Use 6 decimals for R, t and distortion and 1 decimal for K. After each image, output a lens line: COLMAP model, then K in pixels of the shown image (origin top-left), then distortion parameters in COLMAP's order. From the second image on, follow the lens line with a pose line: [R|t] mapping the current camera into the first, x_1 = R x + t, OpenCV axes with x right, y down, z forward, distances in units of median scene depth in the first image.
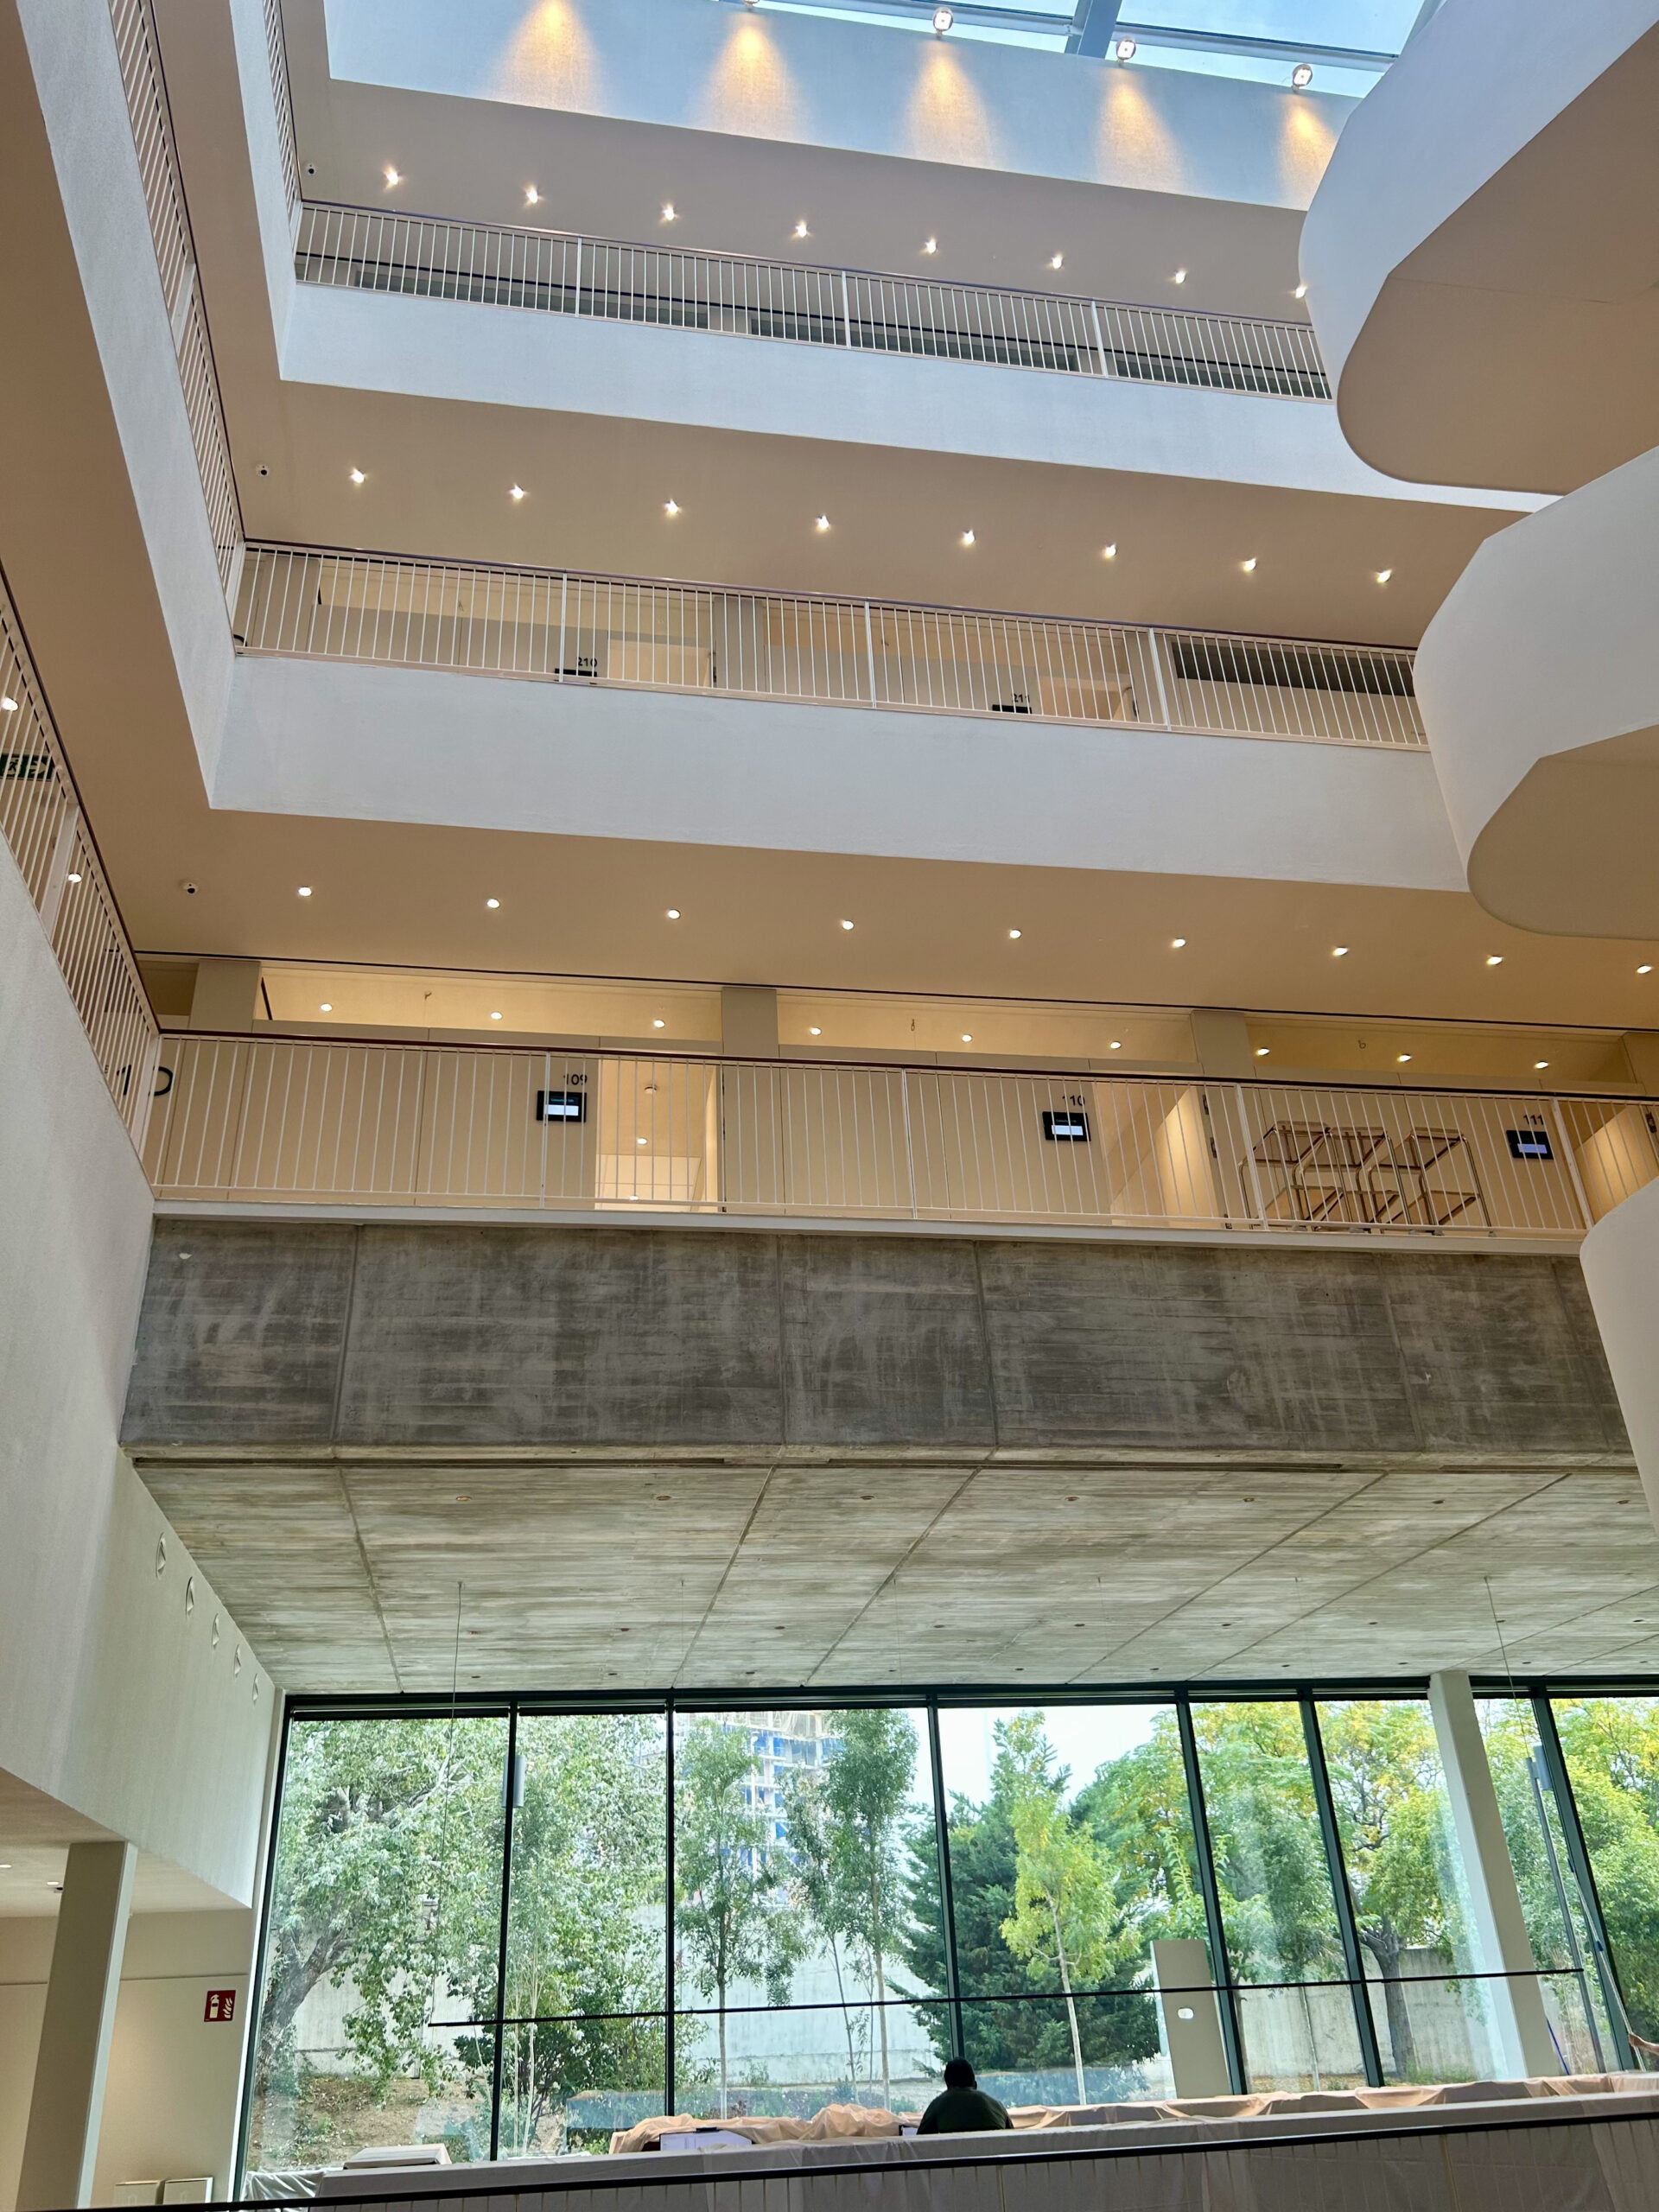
lens RADIAL K [[1675.3, 0, 825.4], [0, 1675.3, 1097.5], [0, 0, 1]] dist [0.020494, -0.014384]
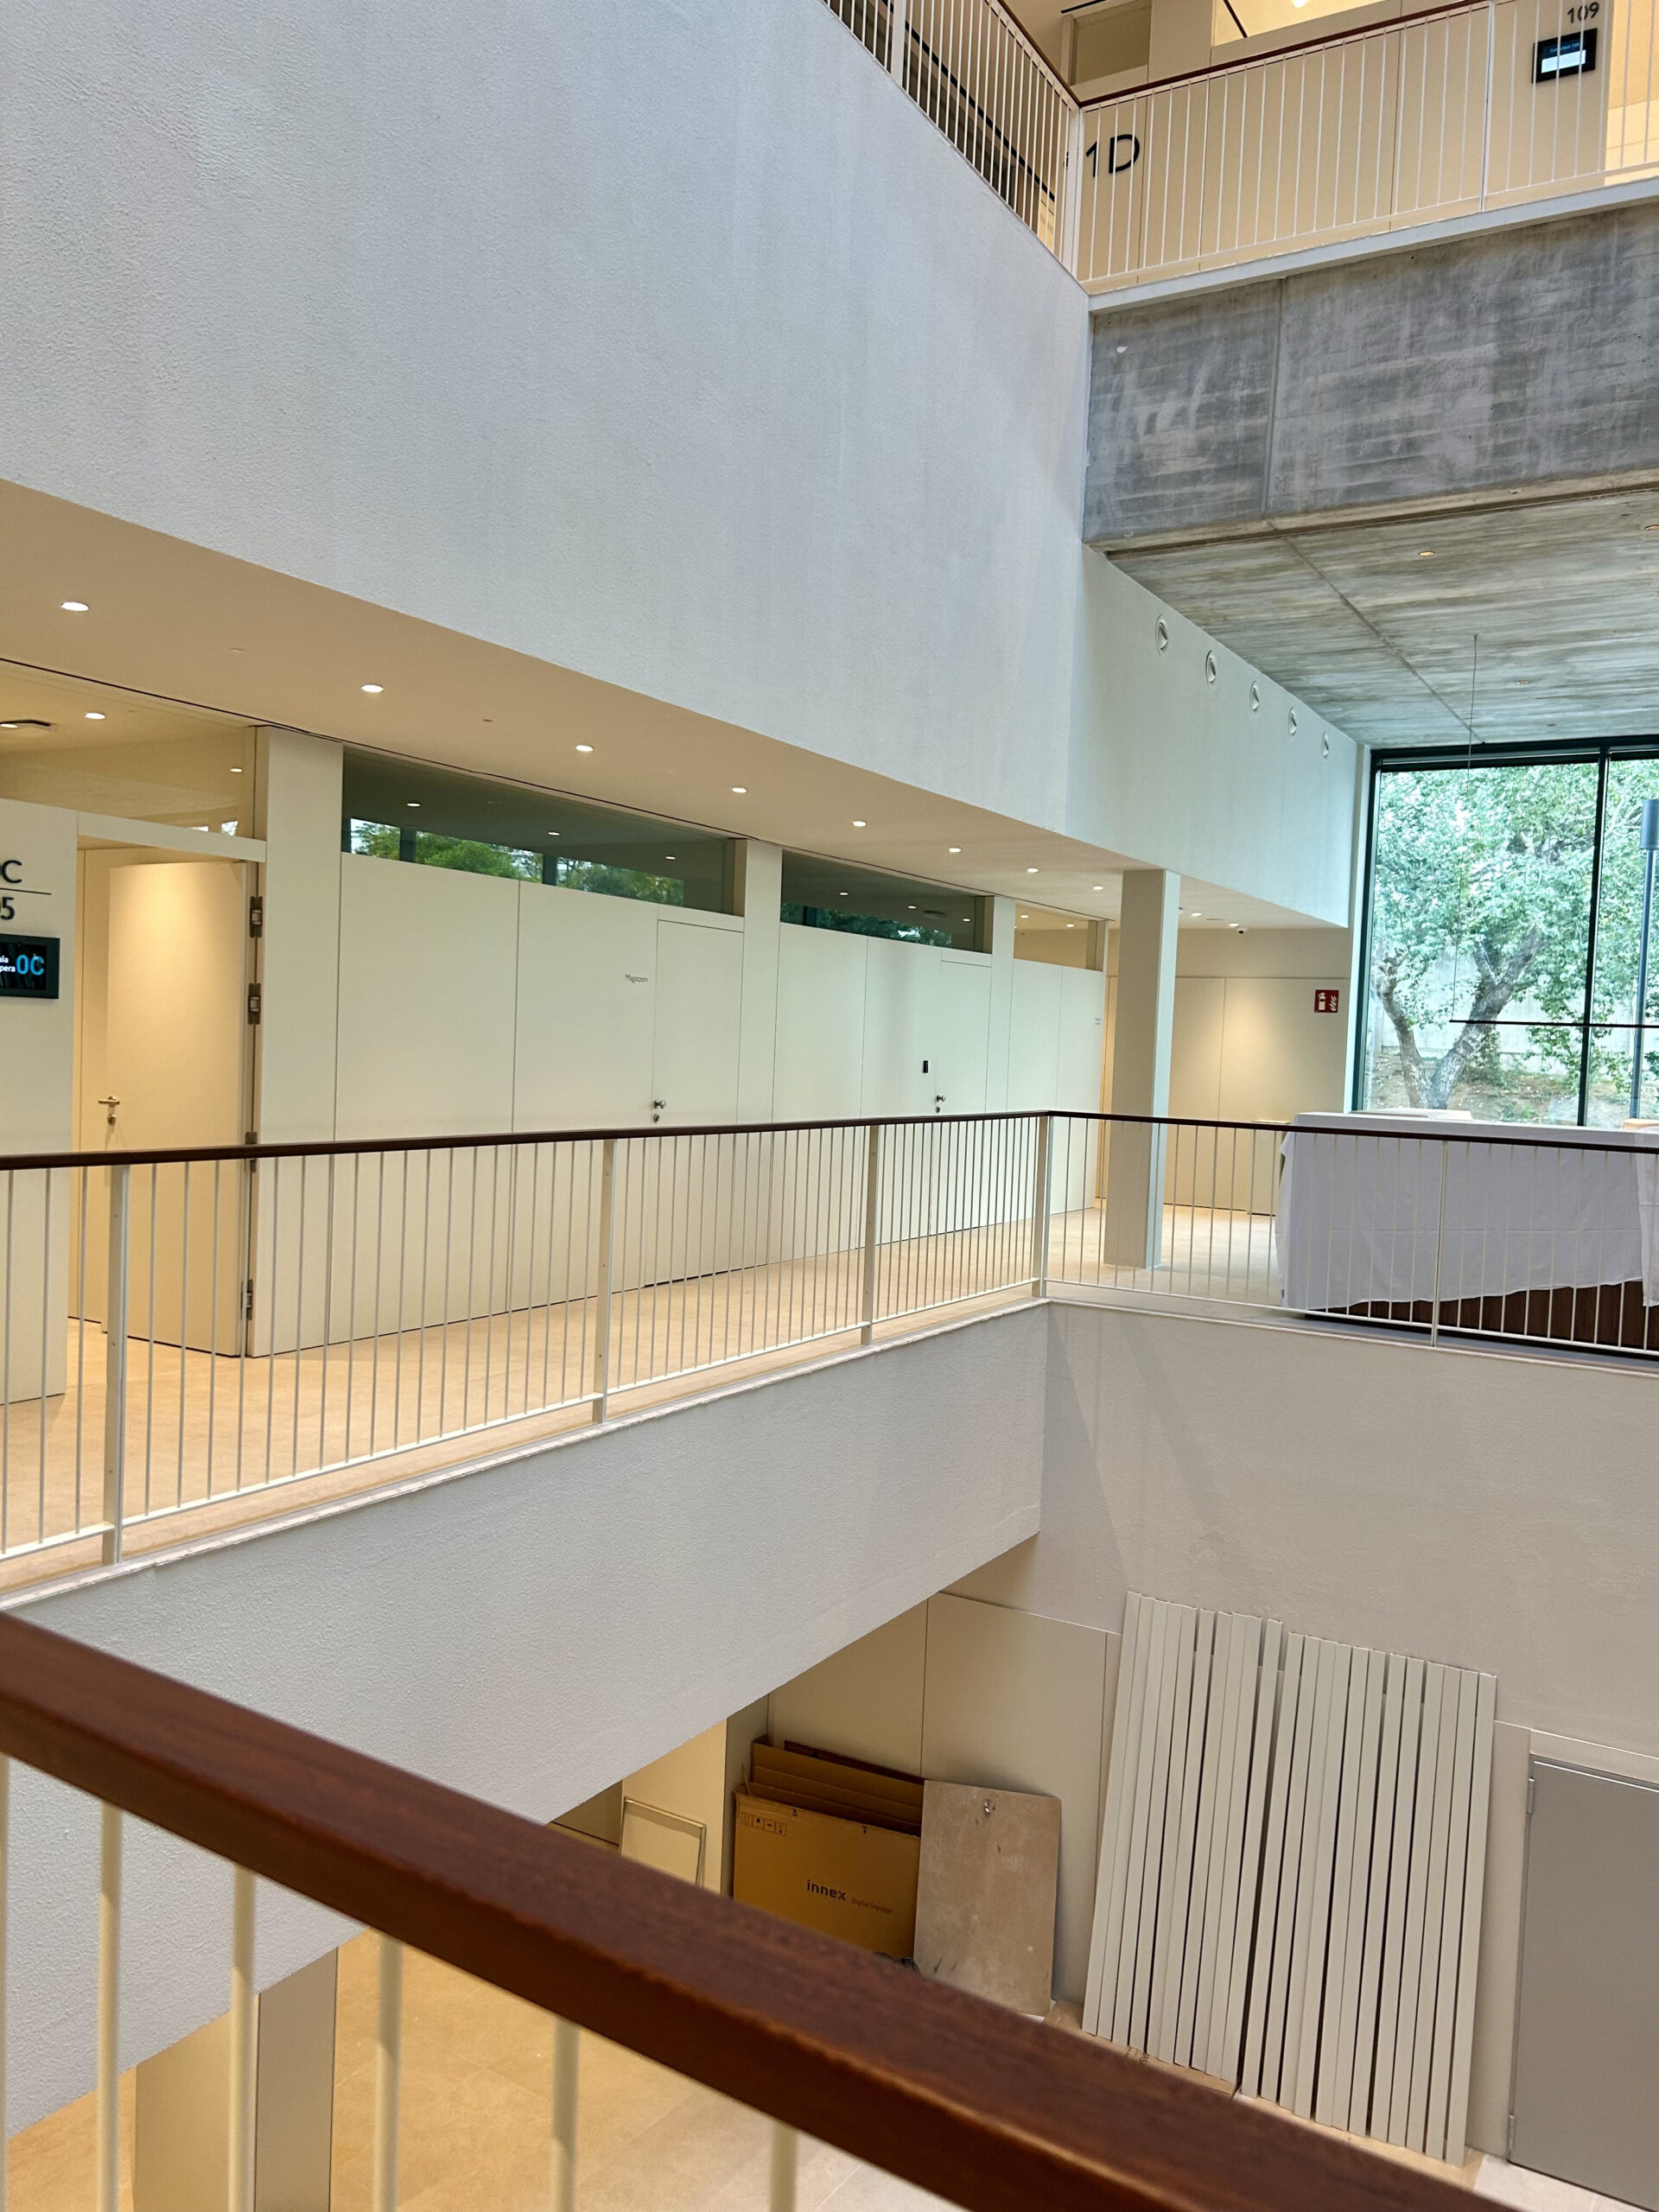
lens RADIAL K [[1675.3, 0, 839.8], [0, 1675.3, 1107.9], [0, 0, 1]] dist [0.020494, -0.014384]
pose [[0.765573, 0.098673, -0.635737, 0.176872], [0.247715, 0.866770, 0.432837, 0.006860], [0.593746, -0.488850, 0.639133, 0.000262]]
